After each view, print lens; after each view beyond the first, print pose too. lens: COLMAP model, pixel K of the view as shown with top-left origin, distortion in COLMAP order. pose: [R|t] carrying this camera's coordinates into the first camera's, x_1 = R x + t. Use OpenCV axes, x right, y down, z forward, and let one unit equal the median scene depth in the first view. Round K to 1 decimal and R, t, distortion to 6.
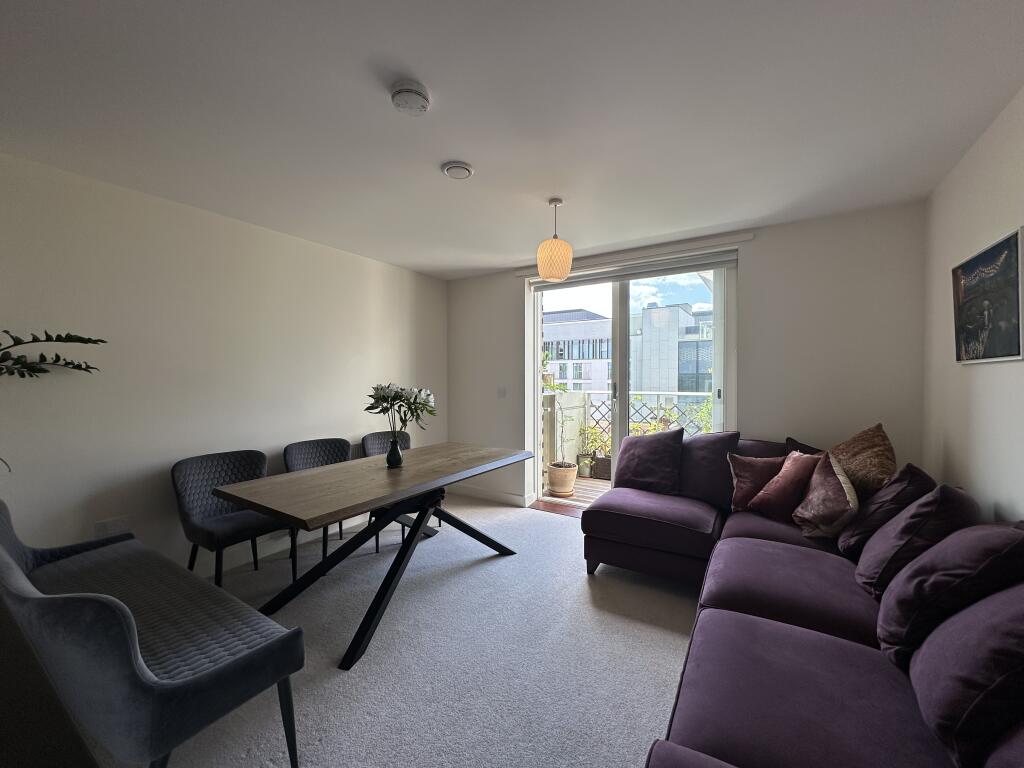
lens RADIAL K [[409.7, 0, 512.3], [0, 409.7, 383.2], [0, 0, 1]] dist [-0.001473, 0.000602]
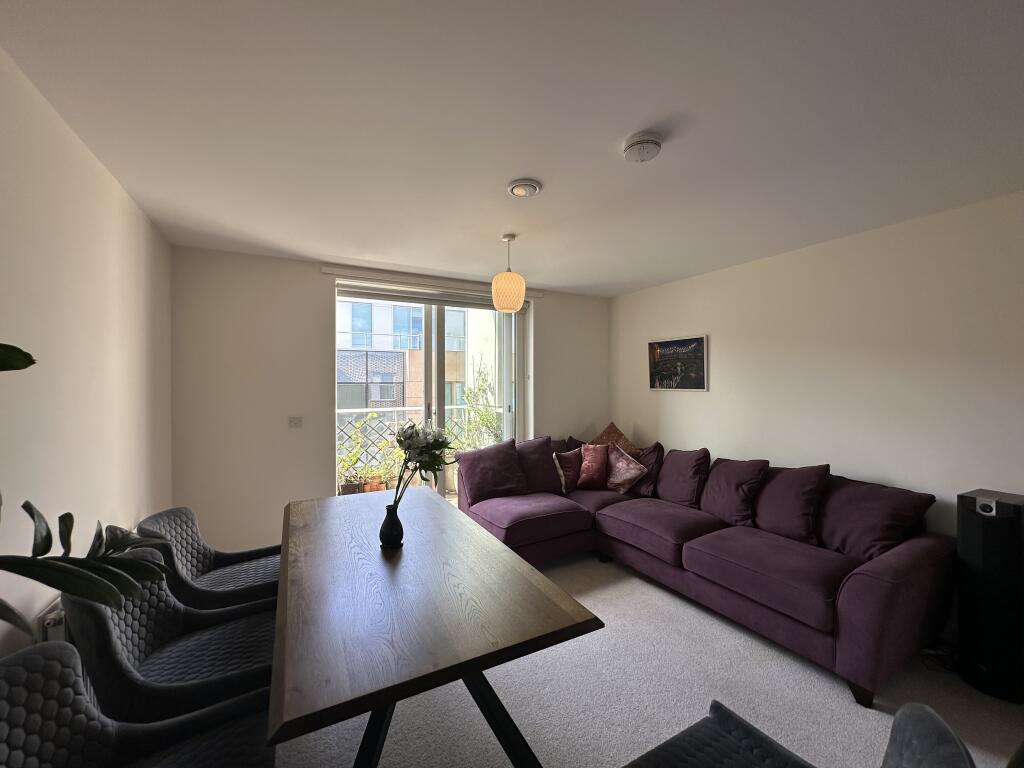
lens RADIAL K [[409.7, 0, 512.3], [0, 409.7, 384.7], [0, 0, 1]] dist [-0.001473, 0.000602]
pose [[0.480854, -0.005985, 0.876780, -0.696189], [0.015429, 0.999880, -0.001636, -0.054098], [-0.876665, 0.014315, 0.480888, 0.424342]]
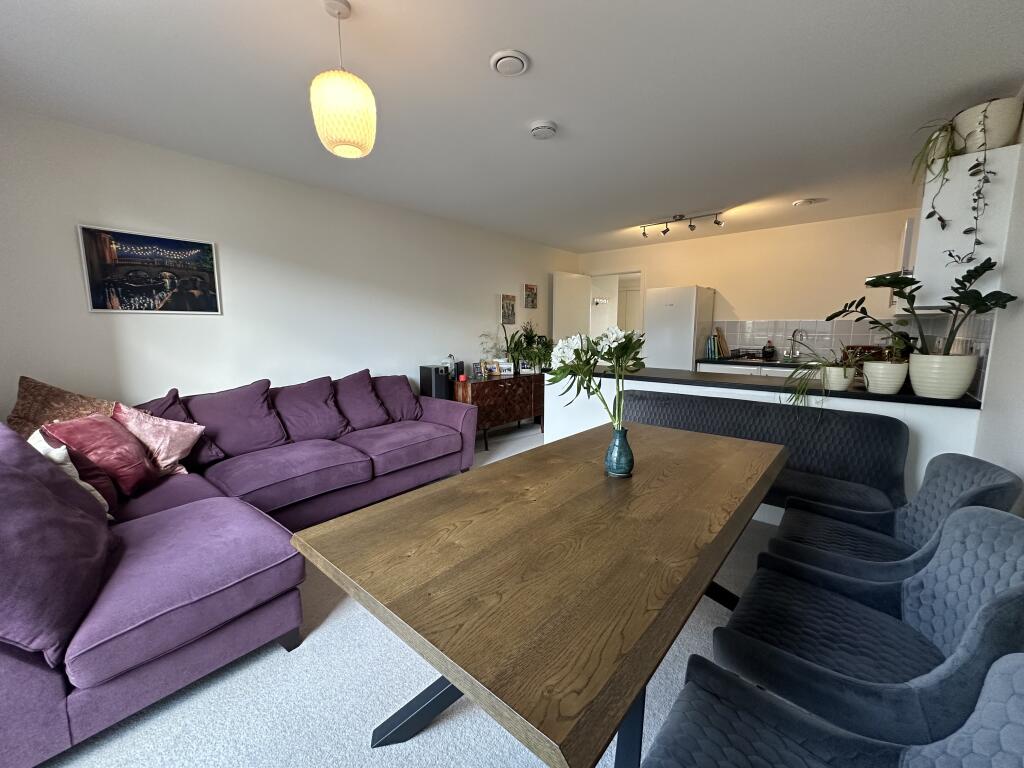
lens RADIAL K [[409.7, 0, 510.4], [0, 409.7, 383.2], [0, 0, 1]] dist [-0.001473, 0.000602]
pose [[-0.989248, -0.015758, 0.145398, -0.191880], [0.005921, 0.989048, 0.147475, -0.006363], [-0.146130, 0.146751, -0.978320, 1.371871]]
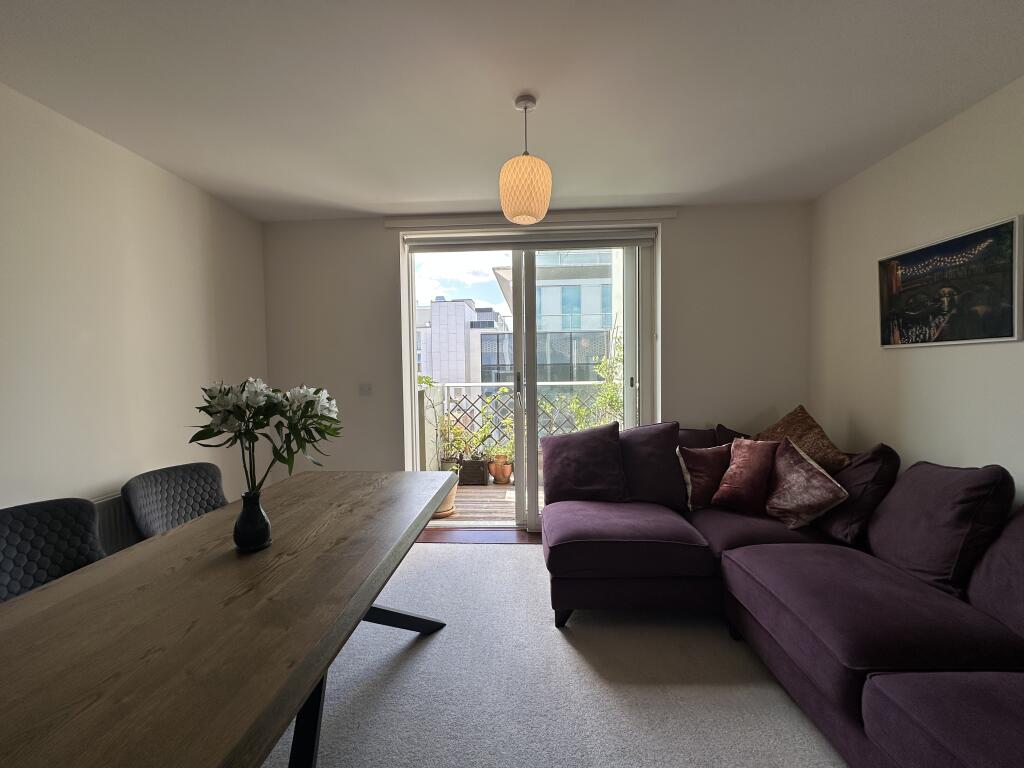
lens RADIAL K [[409.7, 0, 511.8], [0, 409.7, 383.1], [0, 0, 1]] dist [-0.001473, 0.000602]
pose [[0.868271, -0.029825, 0.495192, -0.223491], [0.021081, 0.999508, 0.023234, 0.000373], [-0.495642, -0.009734, 0.868473, 0.364234]]
